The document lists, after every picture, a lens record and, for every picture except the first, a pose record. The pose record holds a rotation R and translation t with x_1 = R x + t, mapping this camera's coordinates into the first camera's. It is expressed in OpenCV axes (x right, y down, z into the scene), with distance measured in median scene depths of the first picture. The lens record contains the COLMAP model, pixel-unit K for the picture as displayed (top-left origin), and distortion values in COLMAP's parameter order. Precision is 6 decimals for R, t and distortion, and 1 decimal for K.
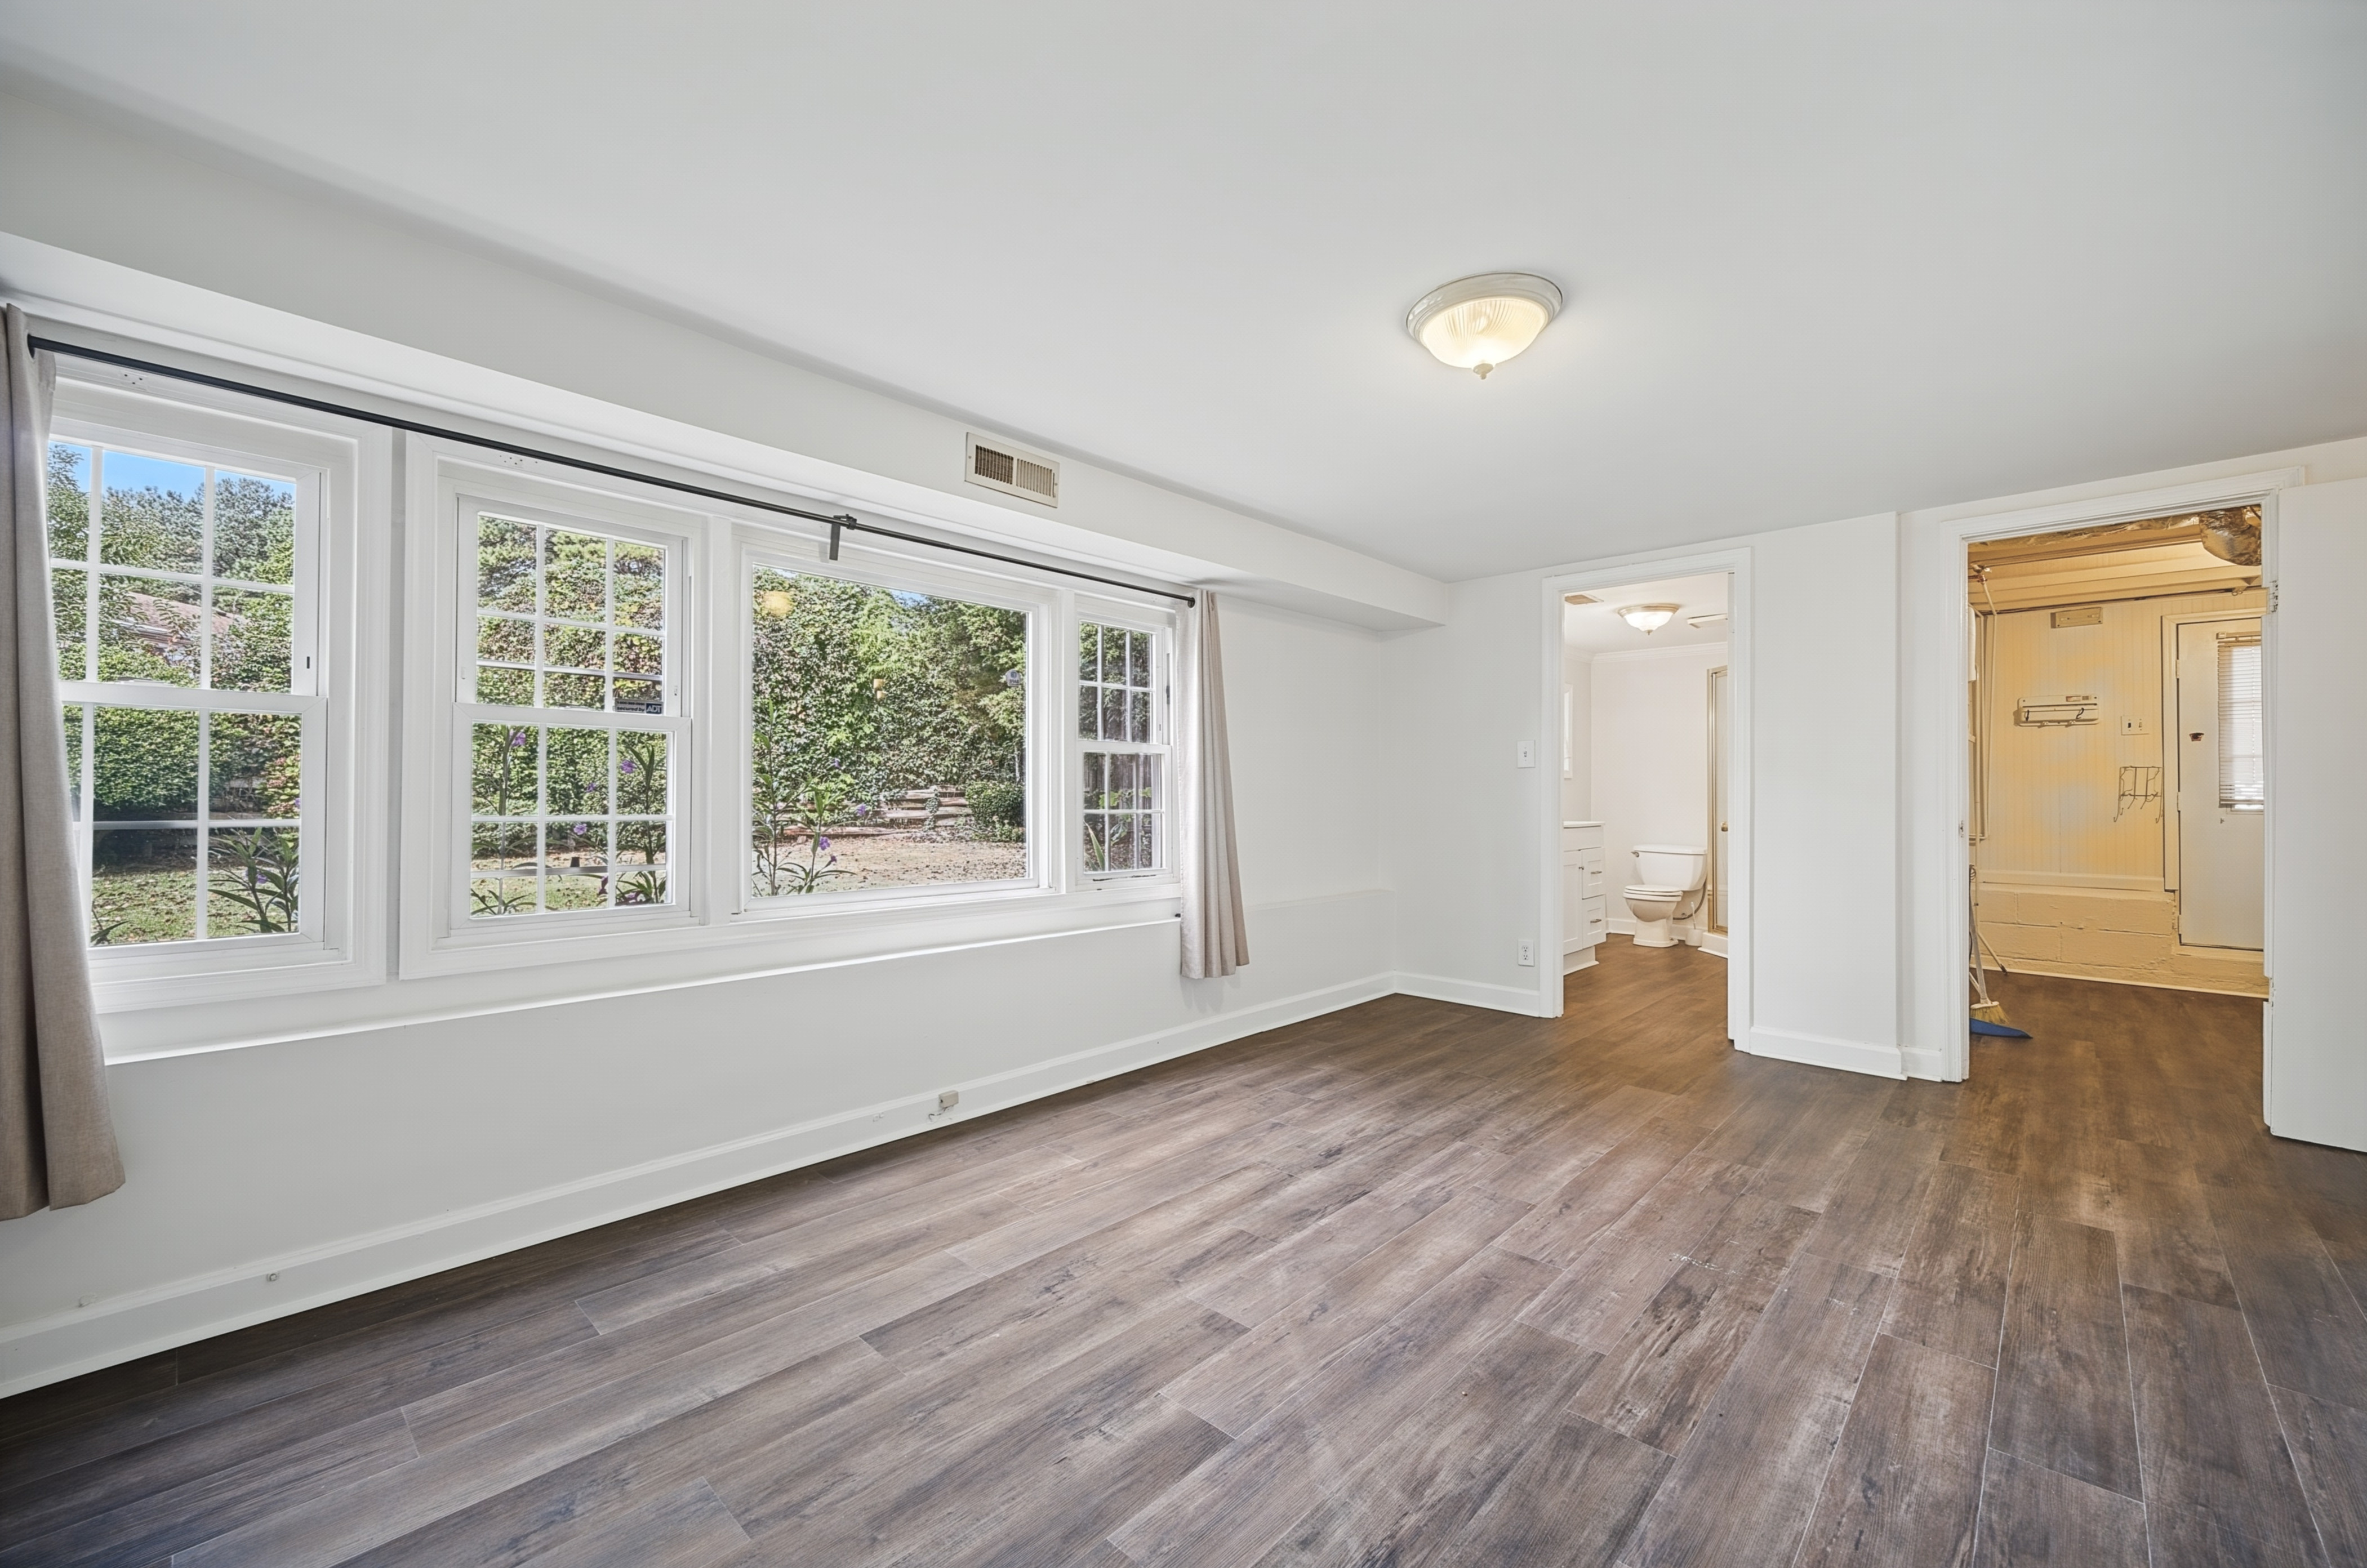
lens RADIAL K [[940.9, 0, 1183.9], [0, 940.9, 787.2], [0, 0, 1]] dist [0.003141, -0.000860]
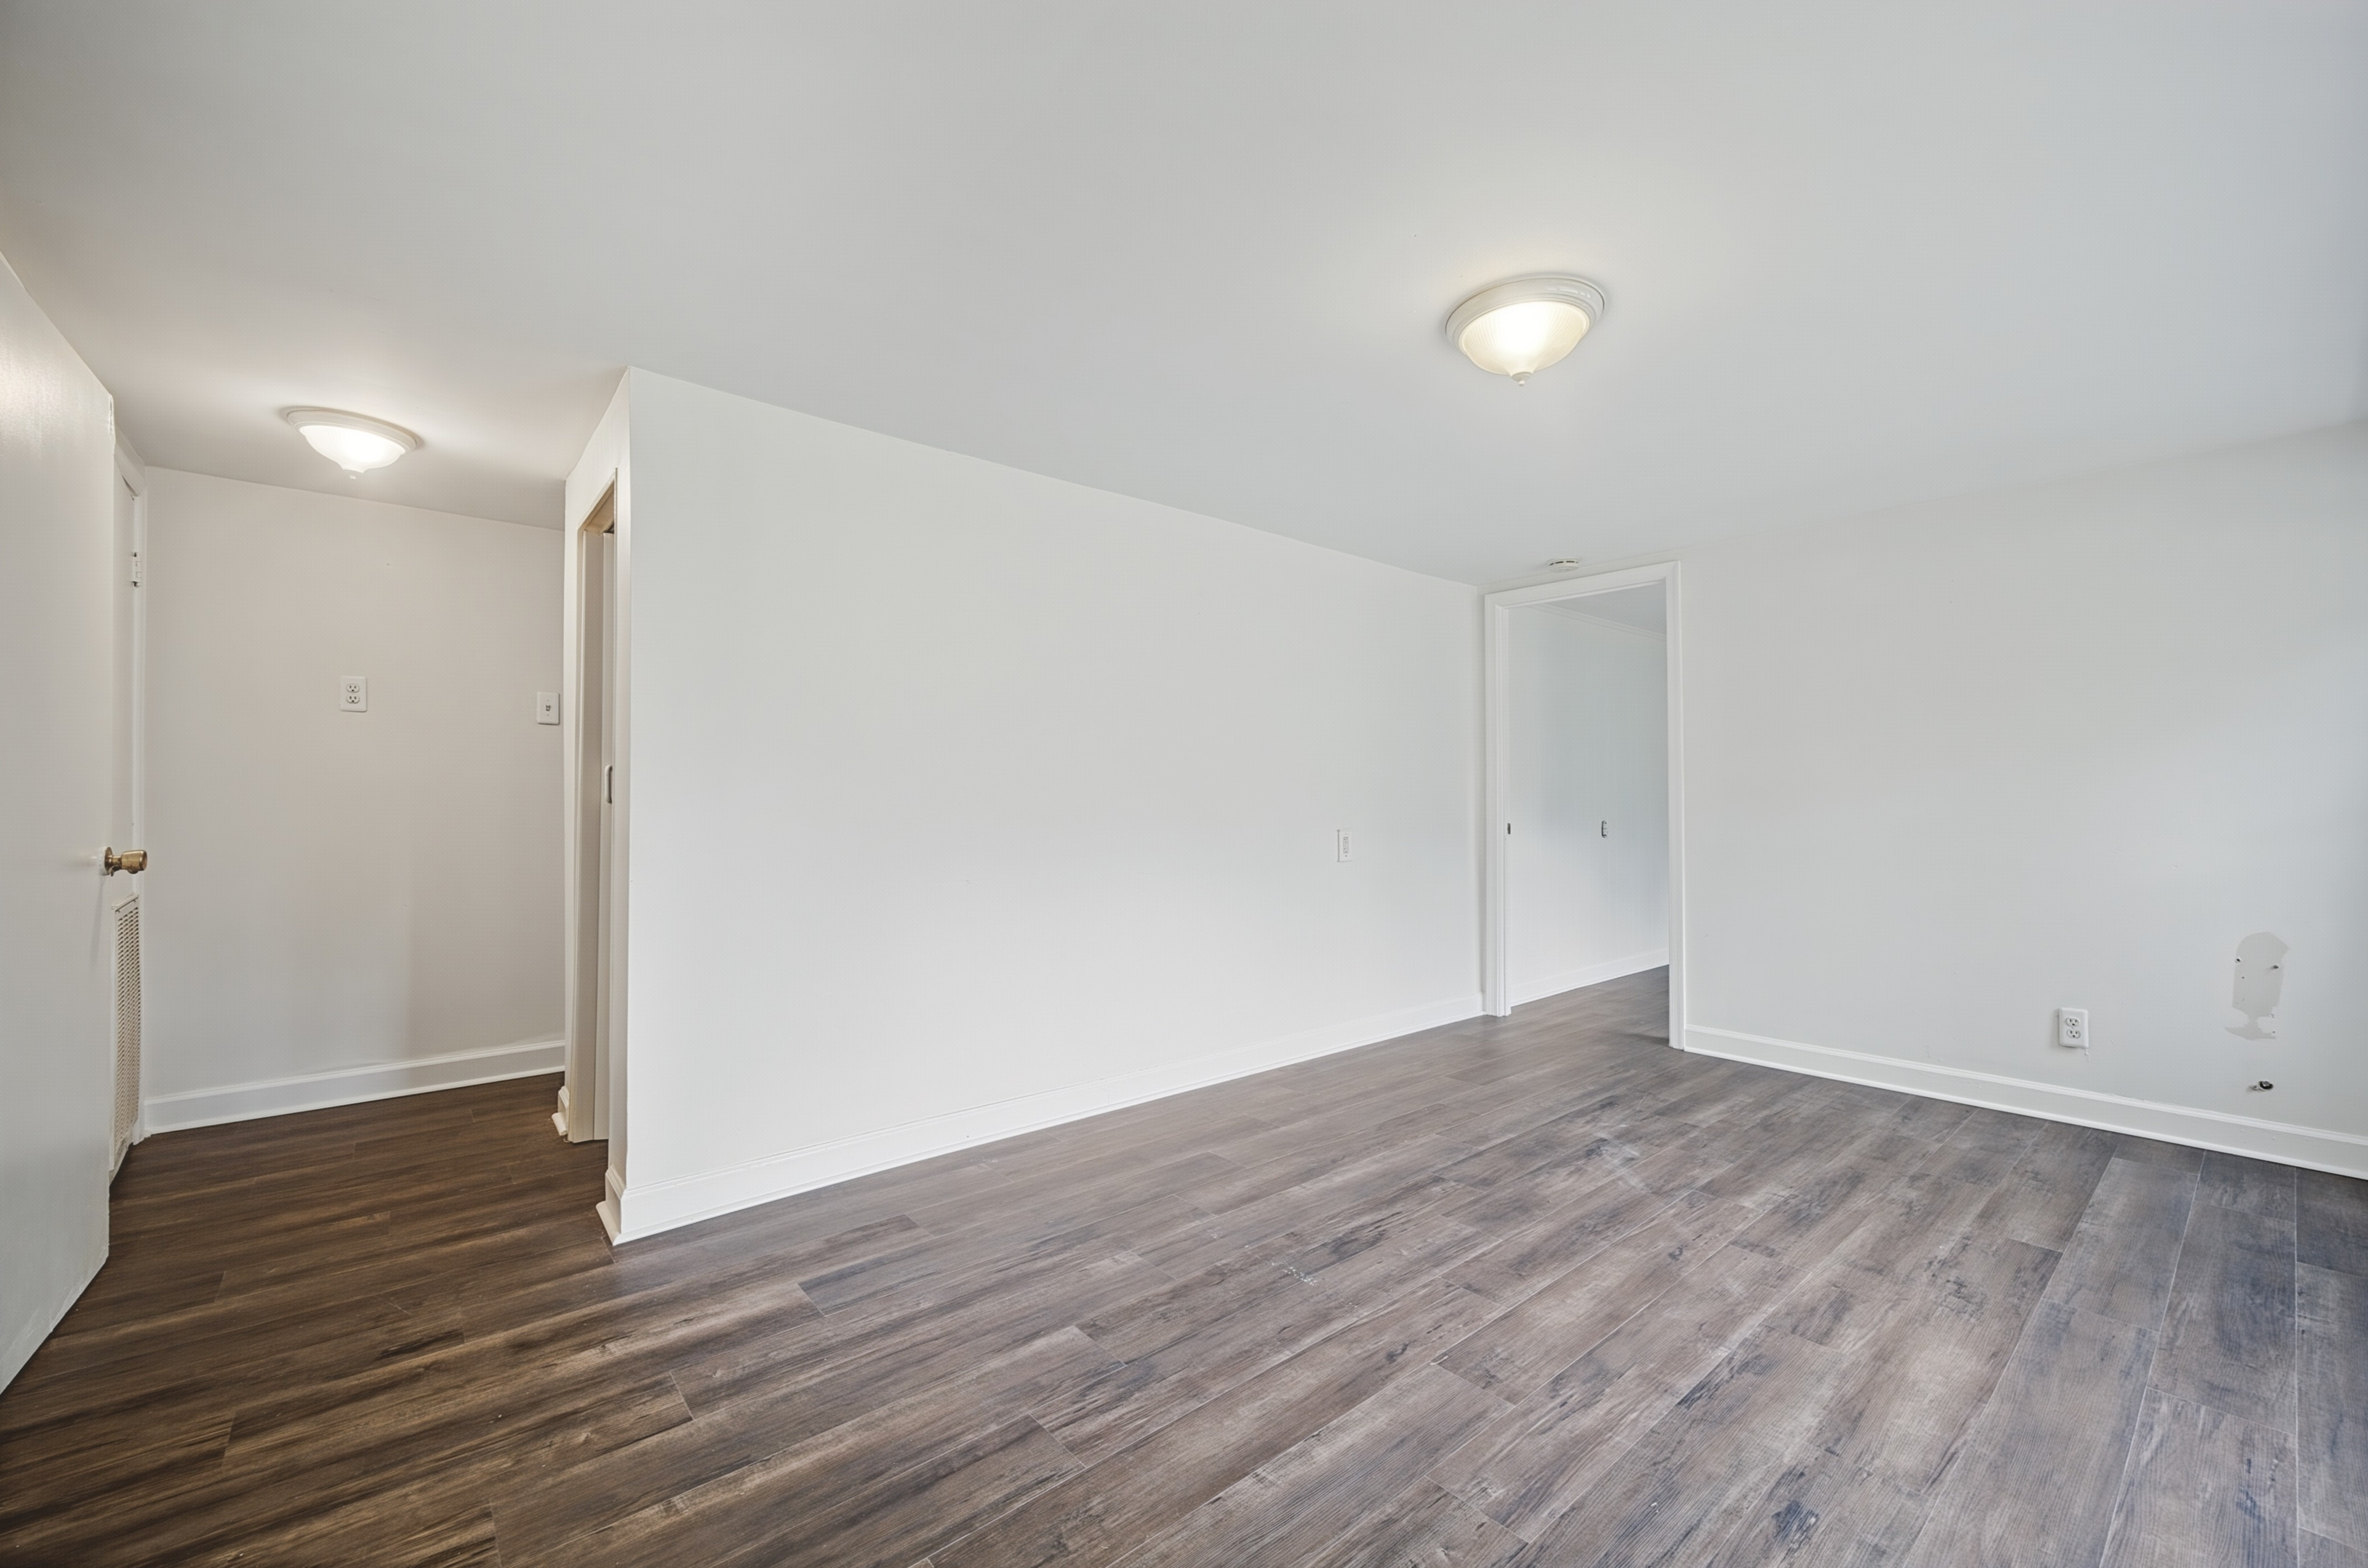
lens RADIAL K [[941.3, 0, 1185.3], [0, 941.3, 804.6], [0, 0, 1]] dist [0.003141, -0.000860]
pose [[-0.993445, -0.005040, 0.114203, 0.478621], [-0.005944, 0.999954, -0.007583, 0.013951], [-0.114159, -0.008212, -0.993429, 1.737265]]
